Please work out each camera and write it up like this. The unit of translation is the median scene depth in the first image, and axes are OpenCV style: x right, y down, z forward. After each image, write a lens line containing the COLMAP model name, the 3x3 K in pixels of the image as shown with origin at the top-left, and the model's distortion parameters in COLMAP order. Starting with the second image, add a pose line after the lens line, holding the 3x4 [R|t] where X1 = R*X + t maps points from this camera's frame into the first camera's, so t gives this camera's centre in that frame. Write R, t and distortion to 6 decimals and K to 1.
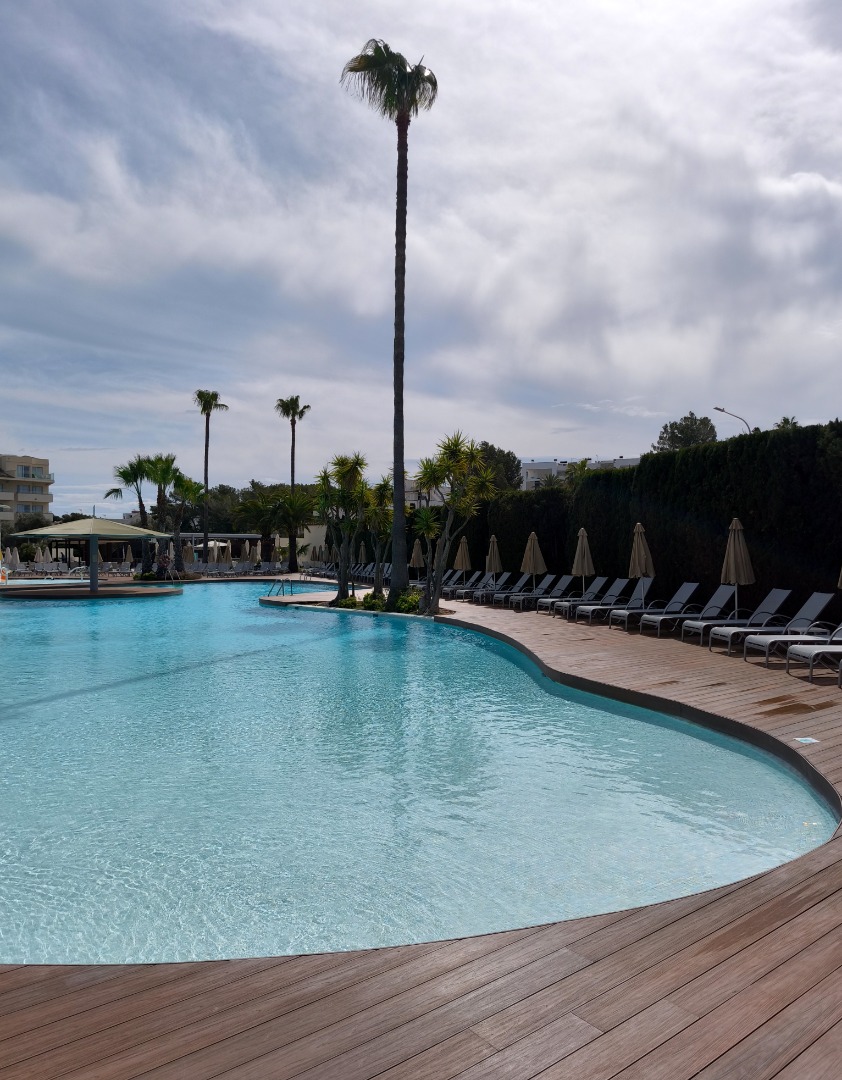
lens RADIAL K [[742.7, 0, 424.2], [0, 742.7, 556.7], [0, 0, 1]] dist [0.010325, -0.045063]
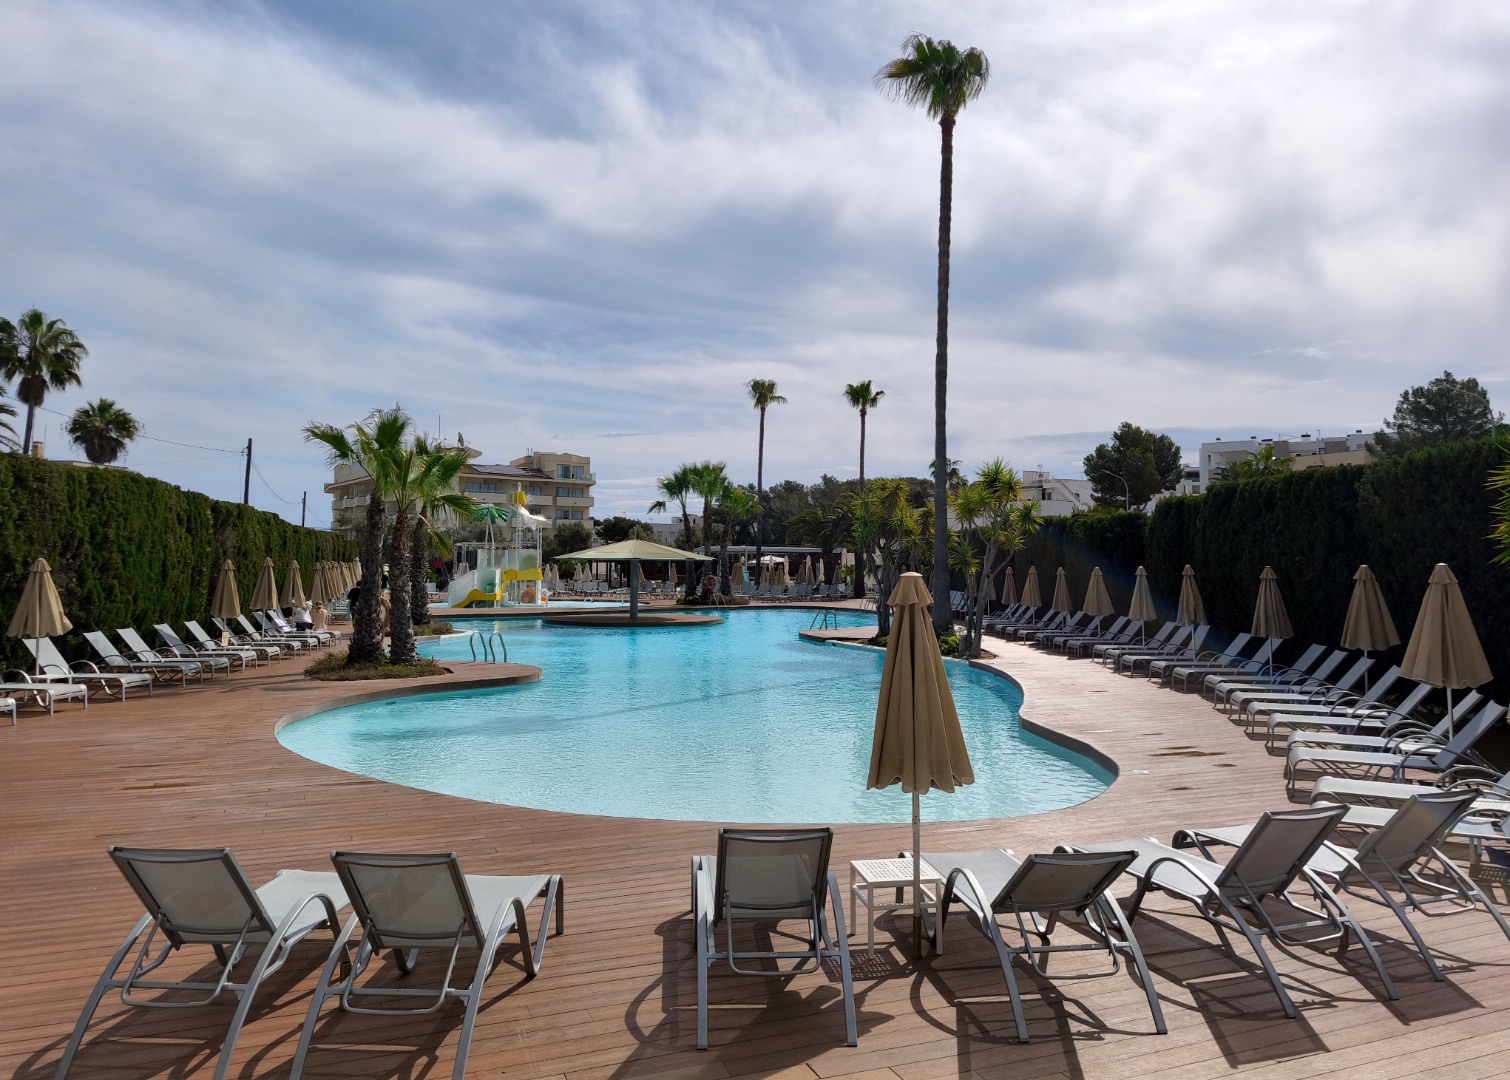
lens RADIAL K [[1030.5, 0, 759.9], [0, 1030.5, 501.6], [0, 0, 1]] dist [0.005528, -0.006864]
pose [[0.954883, -0.005751, -0.296927, 0.094504], [-0.013263, 0.997989, -0.061980, -0.021682], [0.296686, 0.063122, 0.952887, -0.200653]]
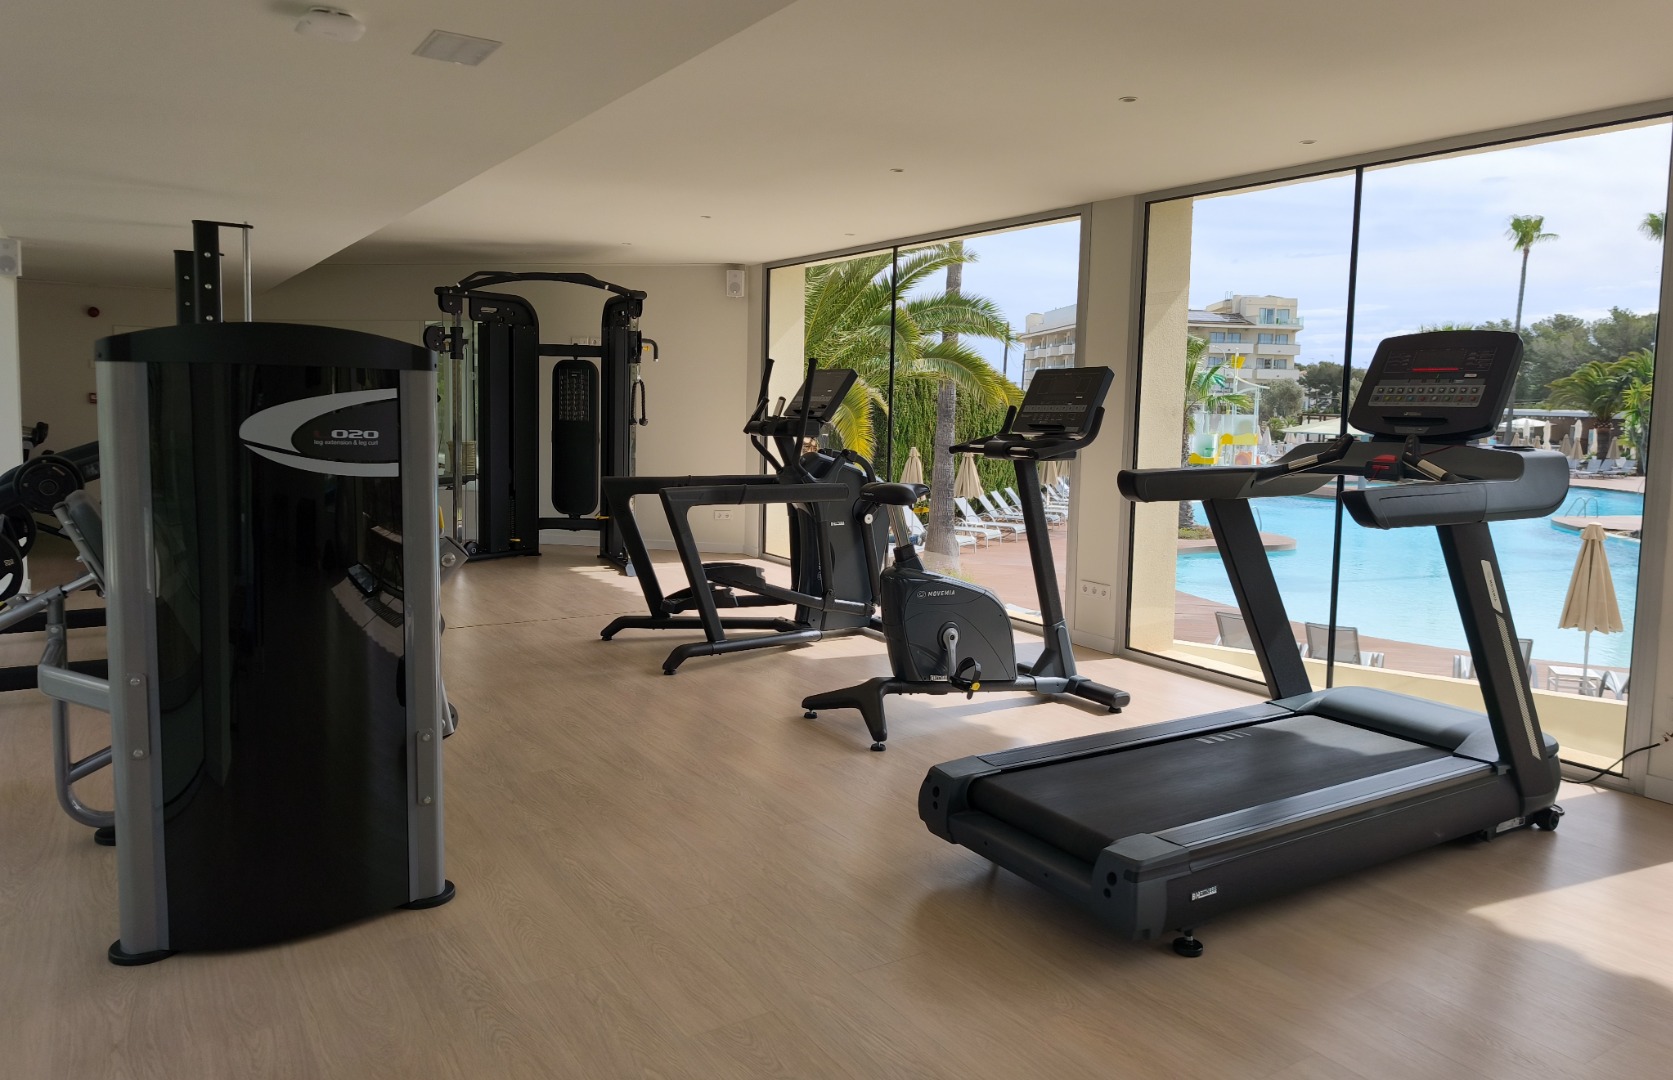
lens RADIAL K [[1186.1, 0, 820.8], [0, 1186.1, 480.9], [0, 0, 1]] dist [0.020919, -0.007183]
pose [[0.677170, 0.077172, -0.731768, 0.202006], [-0.028894, 0.996507, 0.078354, -0.065541], [0.735259, -0.031915, 0.677035, -0.540259]]
